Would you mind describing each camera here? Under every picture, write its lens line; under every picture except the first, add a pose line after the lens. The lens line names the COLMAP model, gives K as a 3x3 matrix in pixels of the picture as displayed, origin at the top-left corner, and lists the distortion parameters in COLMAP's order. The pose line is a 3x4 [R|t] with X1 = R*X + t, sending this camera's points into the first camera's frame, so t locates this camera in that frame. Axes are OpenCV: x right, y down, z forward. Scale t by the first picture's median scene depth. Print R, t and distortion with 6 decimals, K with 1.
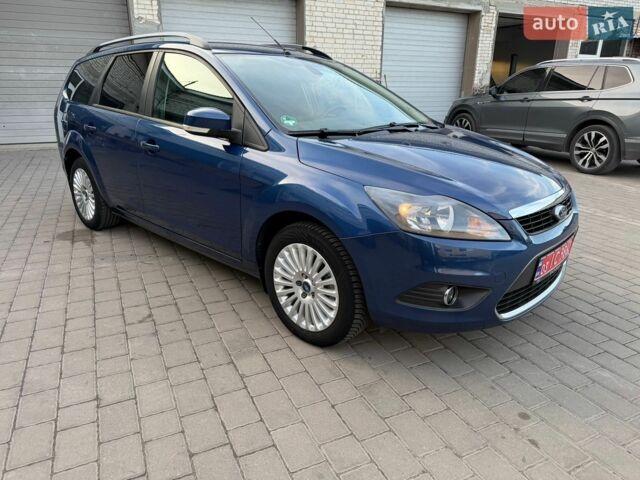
lens RADIAL K [[454.2, 0, 319.5], [0, 454.2, 243.7], [0, 0, 1]] dist [0.018380, -0.021935]
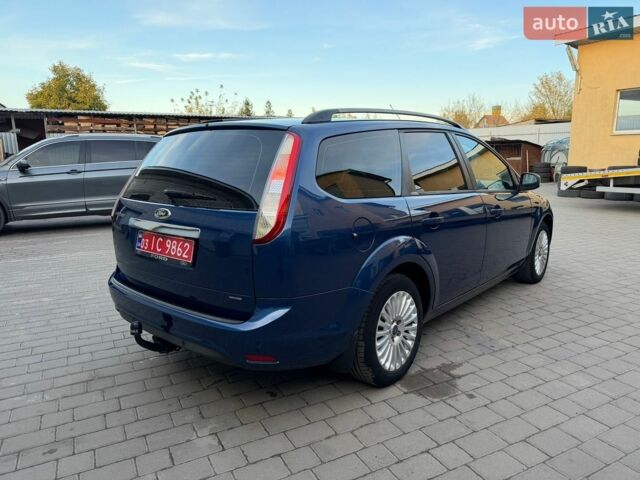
lens RADIAL K [[454.2, 0, 319.7], [0, 454.2, 239.0], [0, 0, 1]] dist [0.018380, -0.021935]
pose [[-0.040225, -0.193781, 0.980220, -1.803357], [0.336520, 0.921074, 0.195898, -0.630806], [-0.940817, 0.337744, 0.028161, 1.679894]]
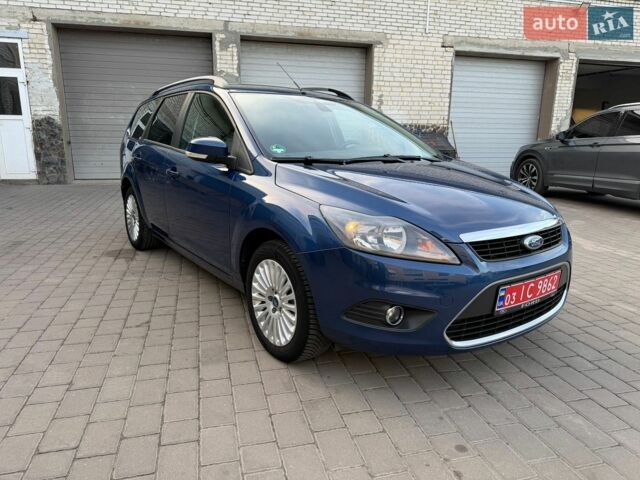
lens RADIAL K [[454.2, 0, 317.5], [0, 454.2, 241.7], [0, 0, 1]] dist [0.018380, -0.021935]
pose [[0.981366, 0.048269, -0.185985, 0.230911], [-0.067395, 0.992909, -0.097925, 0.047794], [0.179939, 0.108635, 0.977661, -0.019175]]
